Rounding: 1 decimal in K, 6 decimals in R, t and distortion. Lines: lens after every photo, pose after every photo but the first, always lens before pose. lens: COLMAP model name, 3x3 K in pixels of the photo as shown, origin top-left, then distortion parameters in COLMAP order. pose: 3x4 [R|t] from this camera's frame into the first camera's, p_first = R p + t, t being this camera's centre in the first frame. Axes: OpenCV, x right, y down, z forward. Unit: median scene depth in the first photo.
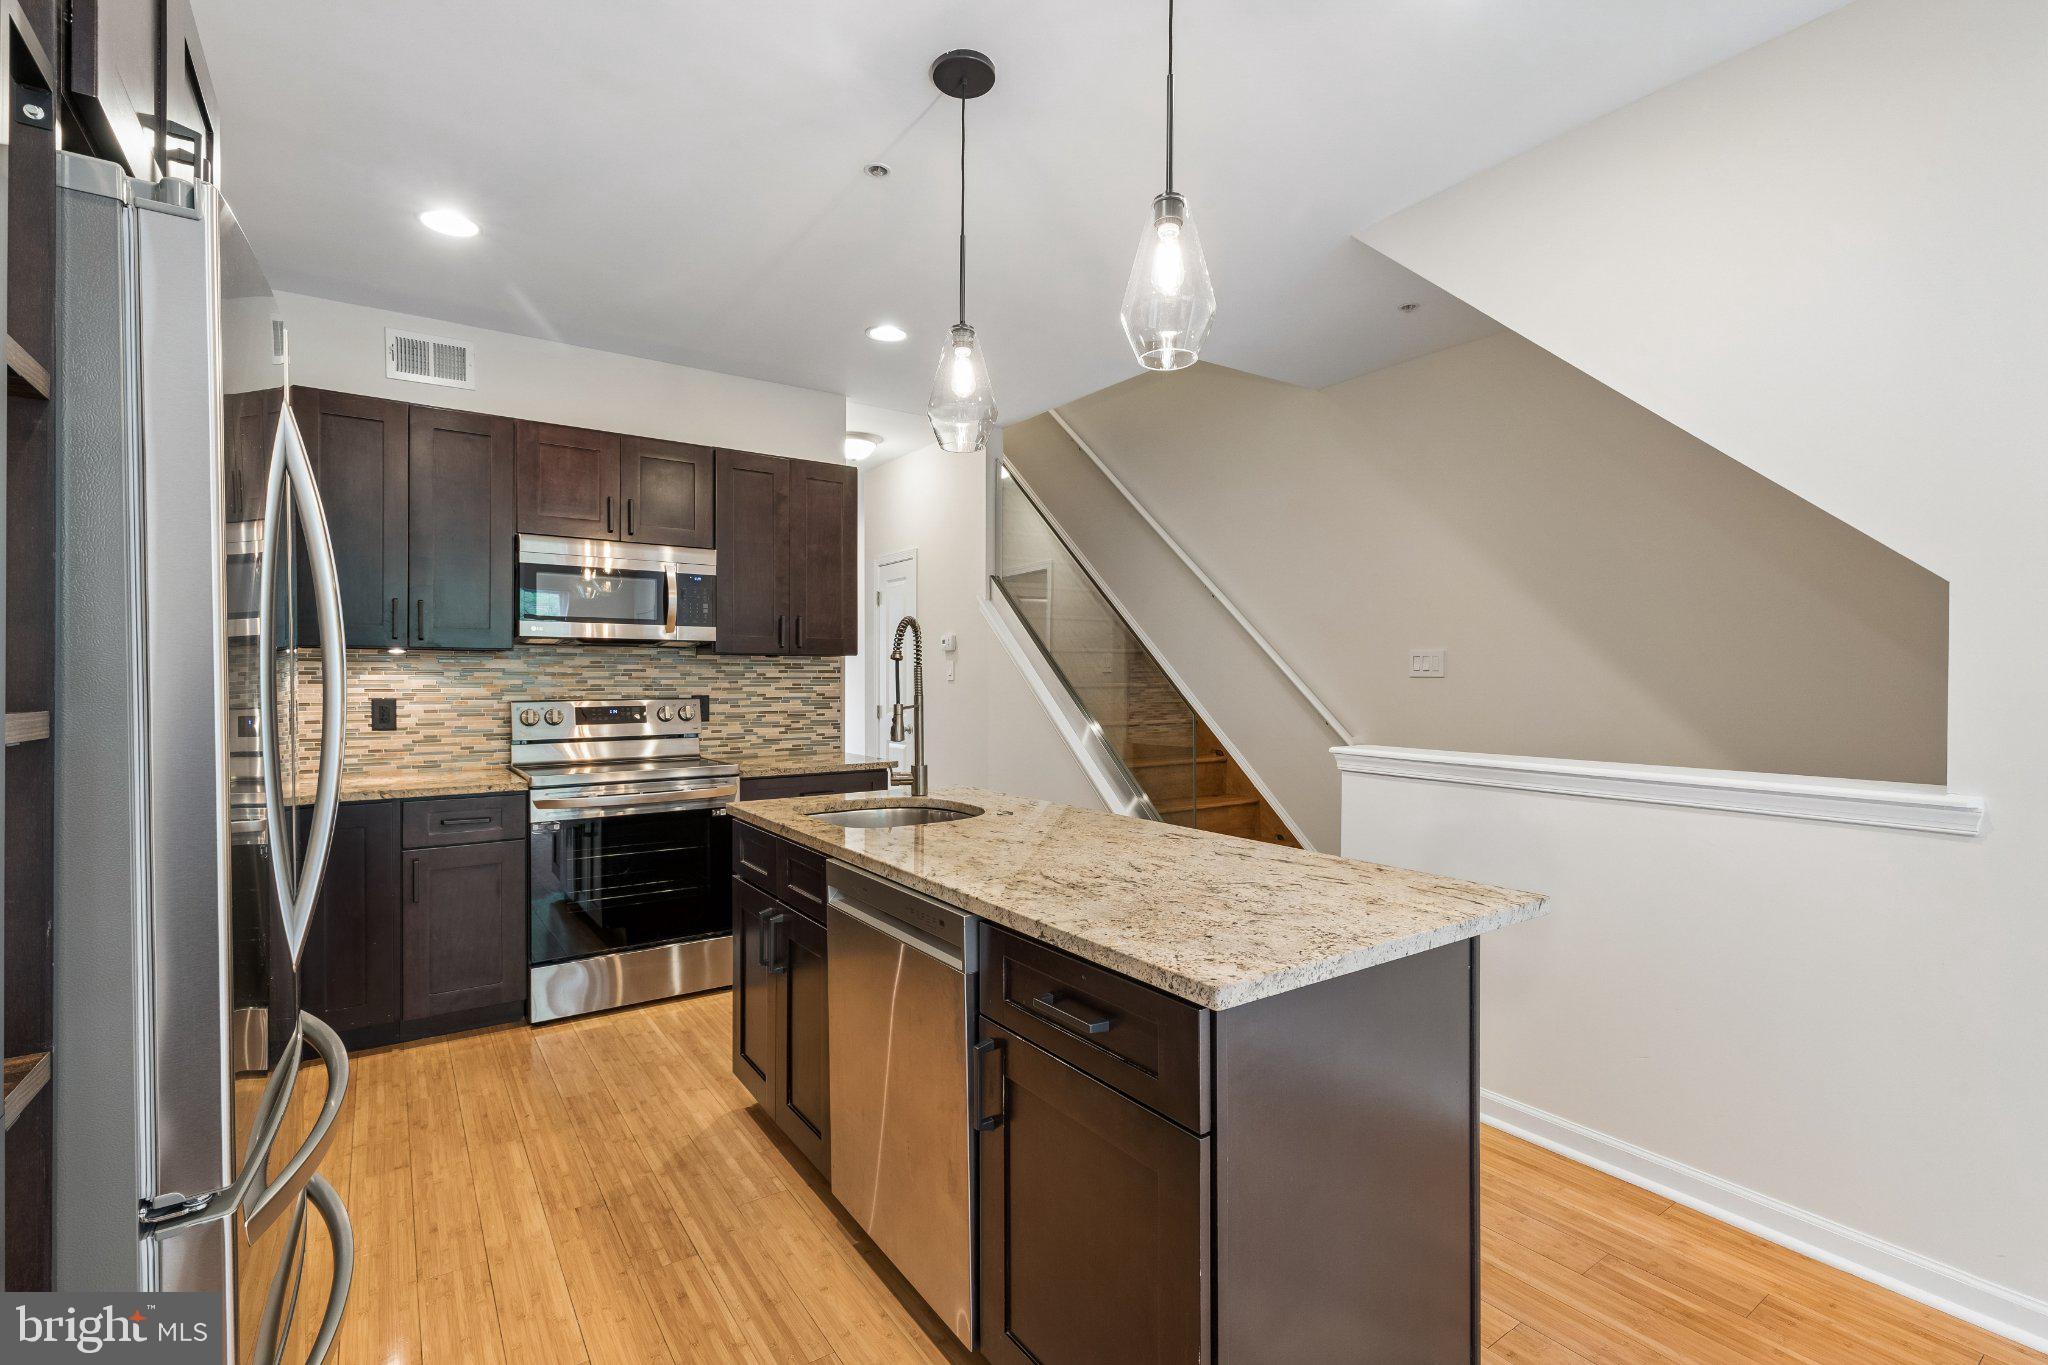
lens RADIAL K [[922.7, 0, 1028.2], [0, 922.7, 672.0], [0, 0, 1]] dist [0.011118, -0.000371]
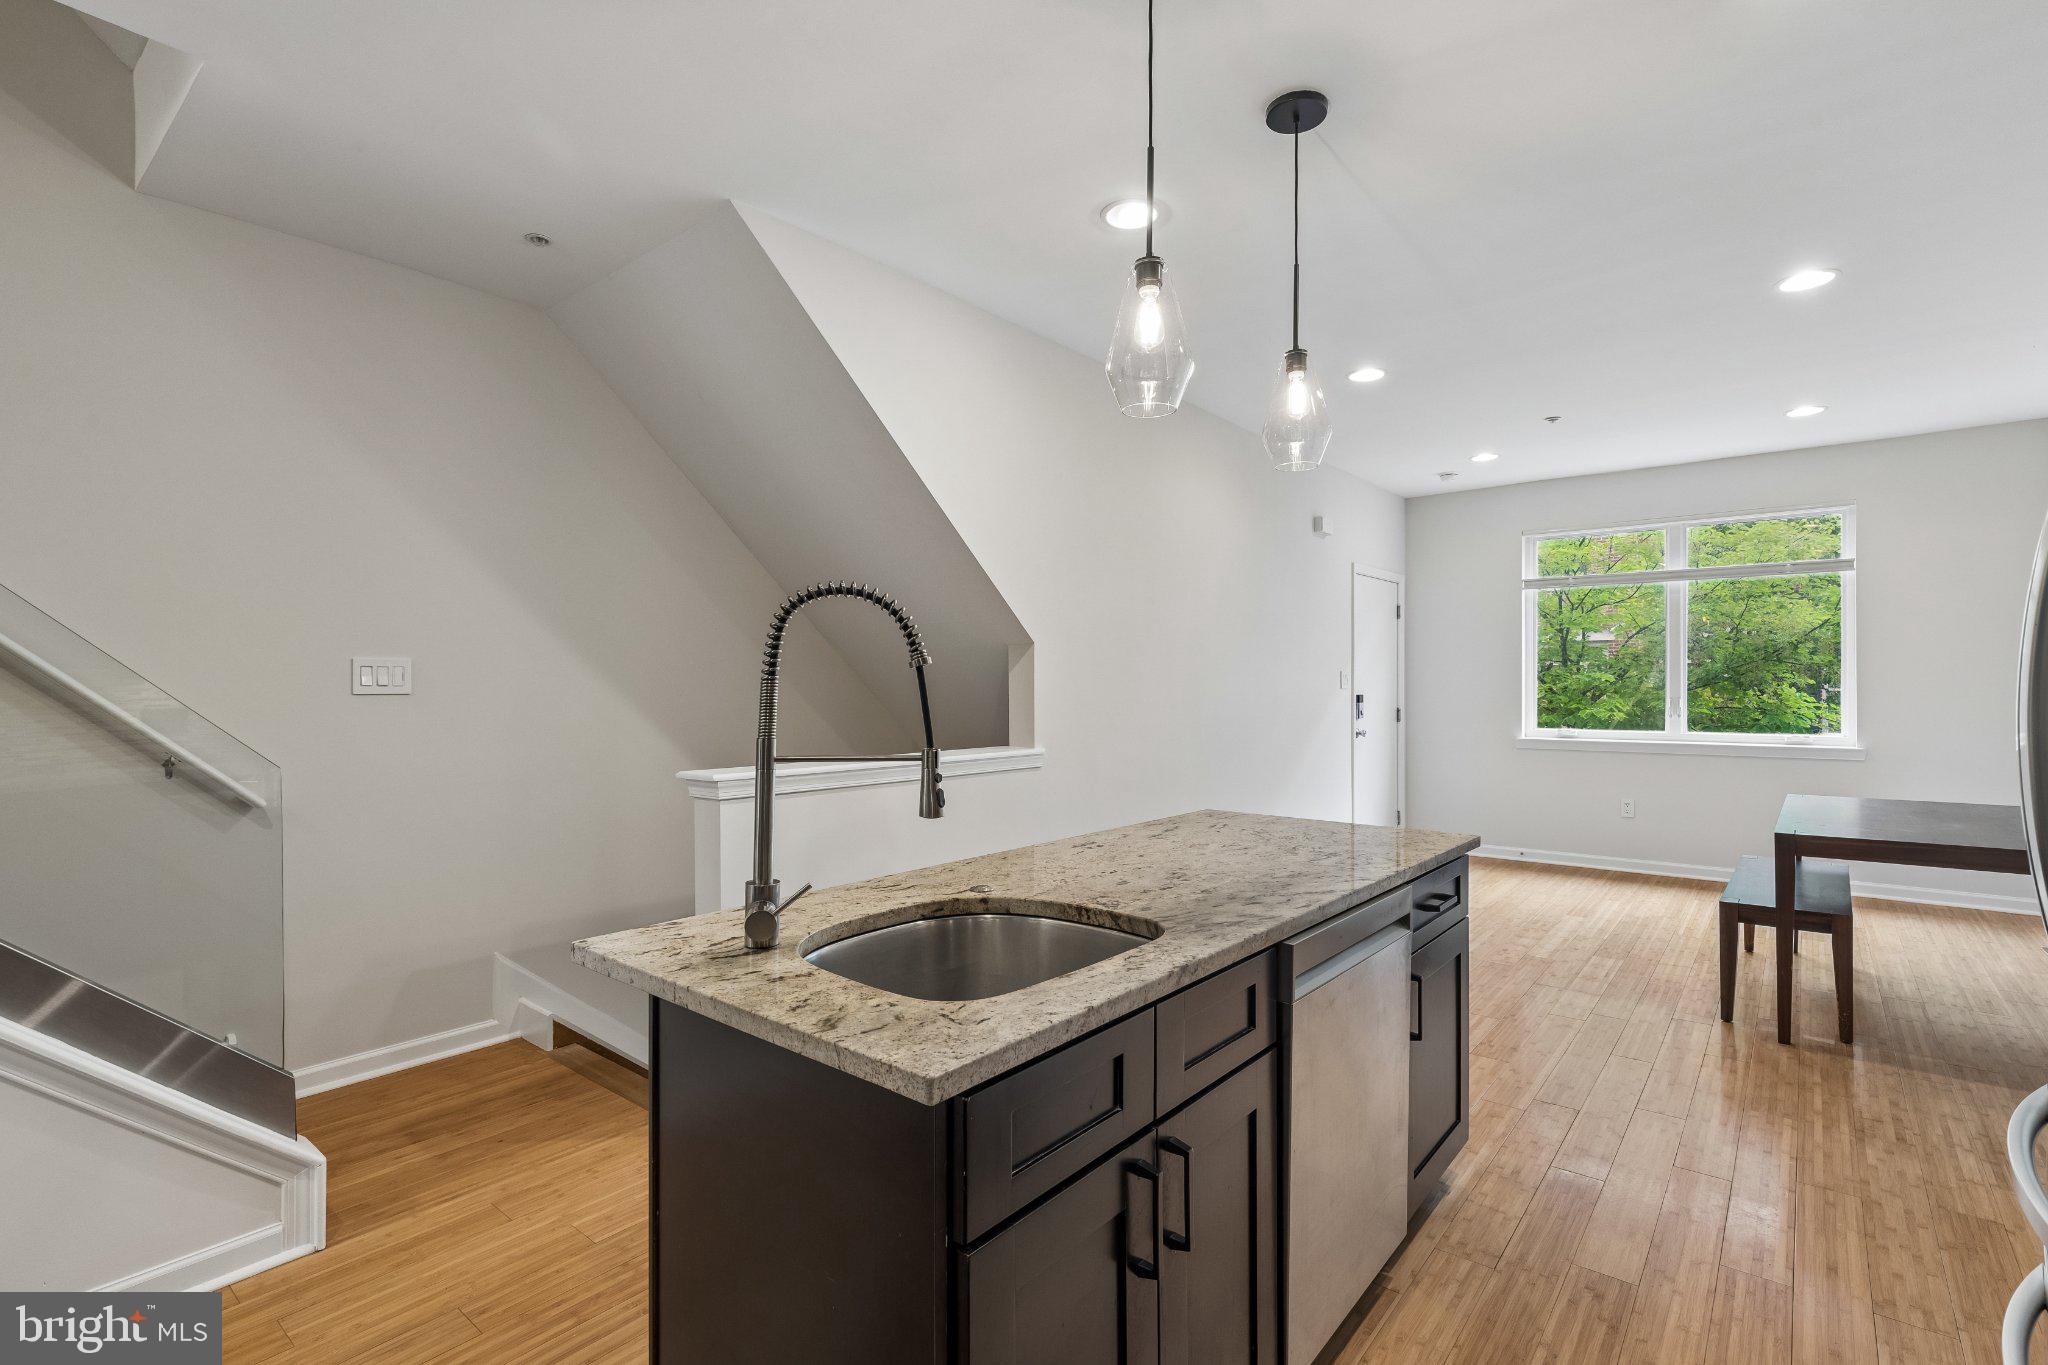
lens RADIAL K [[949.2, 0, 1027.3], [0, 949.2, 682.8], [0, 0, 1]] dist [0.011233, -0.000492]
pose [[-0.263667, 0.001789, 0.964612, -0.488271], [-0.001574, 0.999996, -0.002285, -0.002362], [-0.964613, -0.002121, -0.263663, 0.766611]]
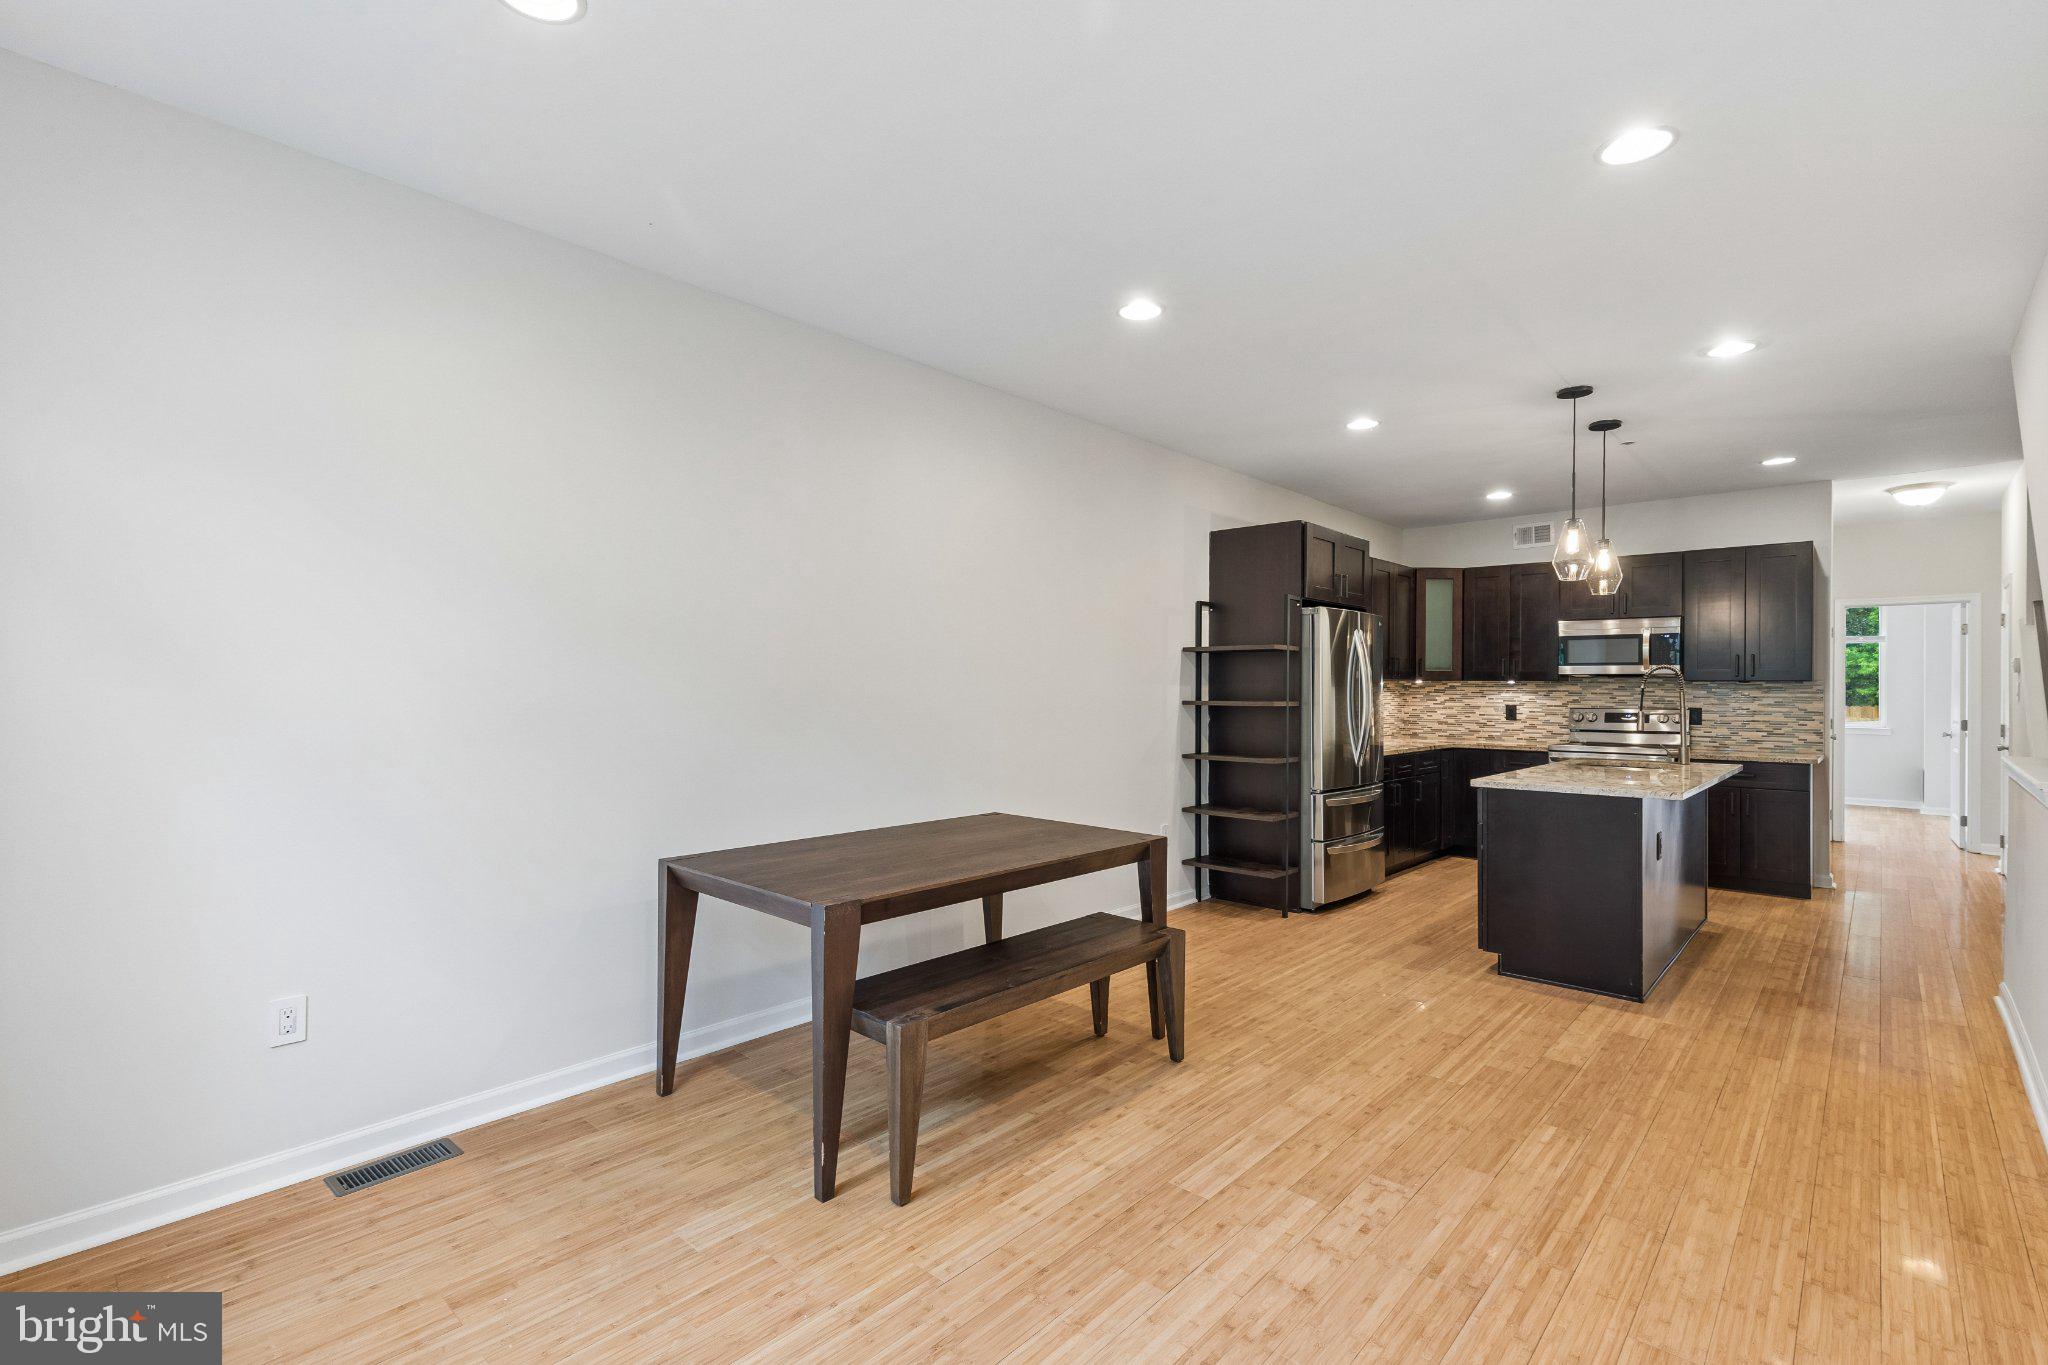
lens RADIAL K [[919.6, 0, 1028.3], [0, 919.6, 692.3], [0, 0, 1]] dist [0.007840, -0.000671]
pose [[0.210334, 0.006237, -0.977610, 1.035161], [0.001145, 0.999977, 0.006626, -0.013753], [0.977629, -0.002513, 0.210322, -0.461617]]
